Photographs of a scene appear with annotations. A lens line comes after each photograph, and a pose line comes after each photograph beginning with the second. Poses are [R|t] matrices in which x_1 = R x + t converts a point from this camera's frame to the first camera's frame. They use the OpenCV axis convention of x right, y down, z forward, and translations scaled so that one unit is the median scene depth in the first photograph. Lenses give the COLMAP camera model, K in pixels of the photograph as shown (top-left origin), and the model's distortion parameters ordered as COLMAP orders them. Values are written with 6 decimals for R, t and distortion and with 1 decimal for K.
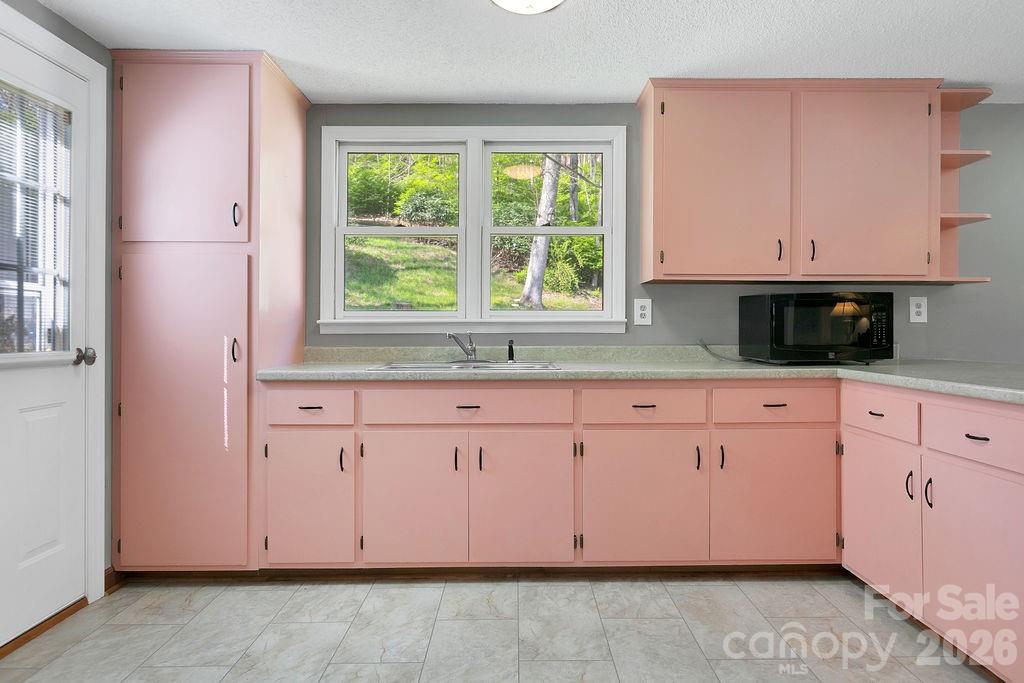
lens RADIAL K [[654.3, 0, 517.2], [0, 654.3, 324.5], [0, 0, 1]] dist [0.004767, -0.002914]
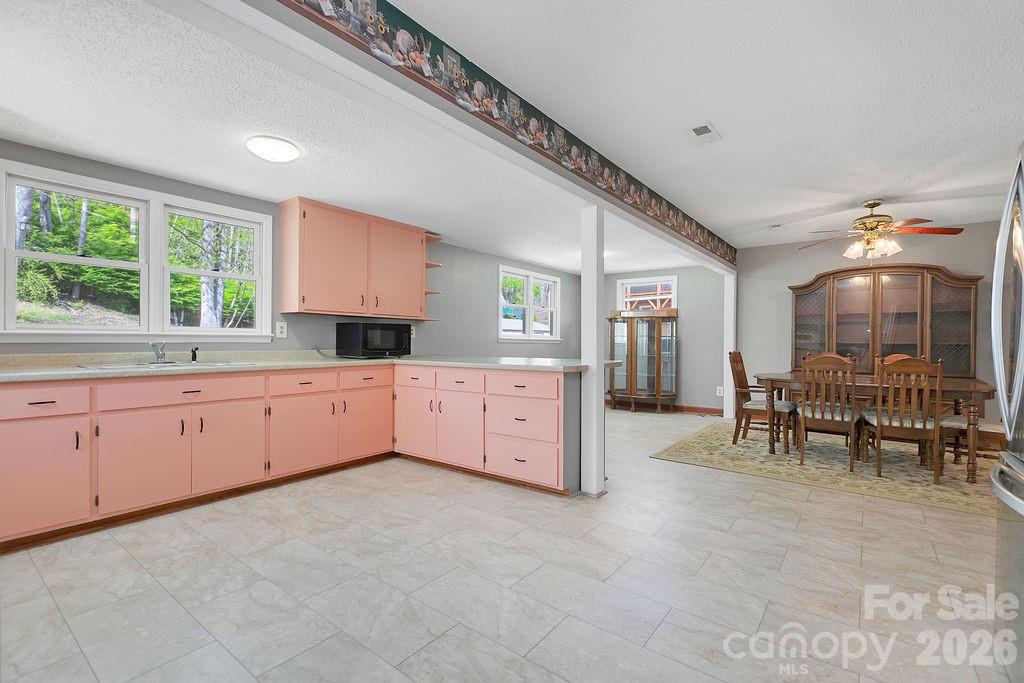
lens RADIAL K [[462.3, 0, 511.4], [0, 462.3, 346.1], [0, 0, 1]] dist [0.002284, 0.000240]
pose [[0.618424, -0.003924, 0.785835, -0.433006], [-0.011874, 0.999827, 0.014338, -0.002360], [-0.785755, -0.018198, 0.618270, -0.220116]]
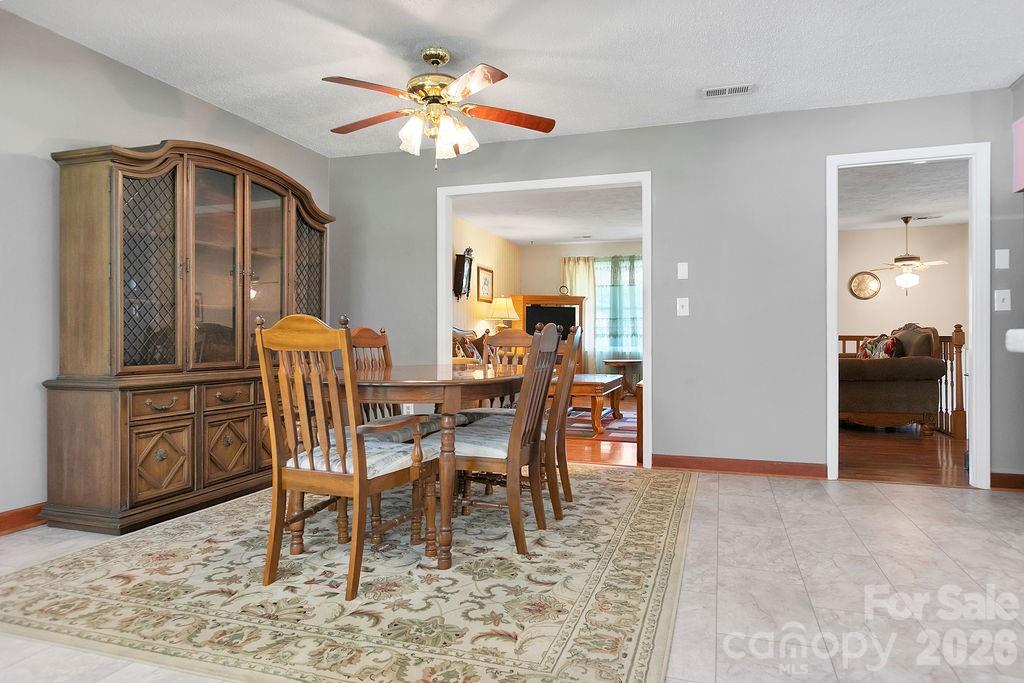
lens RADIAL K [[615.3, 0, 520.1], [0, 615.3, 337.0], [0, 0, 1]] dist [-0.000595, 0.000044]
pose [[-0.947908, 0.001593, 0.318542, 0.937646], [-0.001060, 0.999966, -0.008157, 0.062650], [-0.318544, -0.008070, -0.947874, 0.787835]]
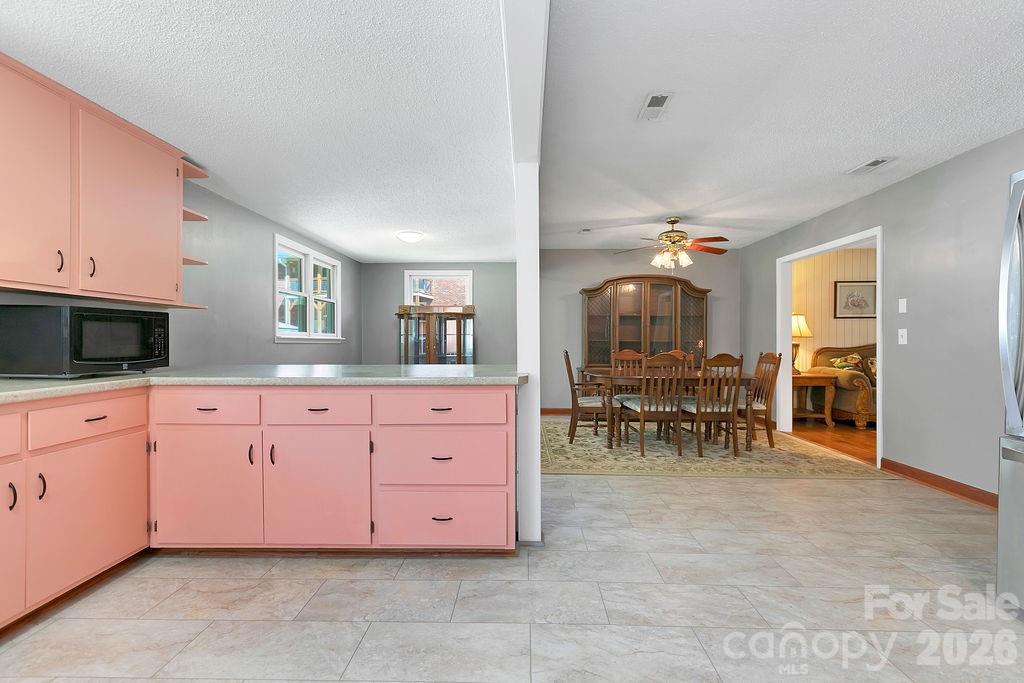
lens RADIAL K [[462.3, 0, 516.7], [0, 462.3, 347.8], [0, 0, 1]] dist [0.002284, 0.000240]
pose [[0.026596, -0.014124, 0.999546, -0.284511], [-0.007768, 0.999867, 0.014335, -0.000669], [-0.999616, -0.008146, 0.026483, 0.318629]]
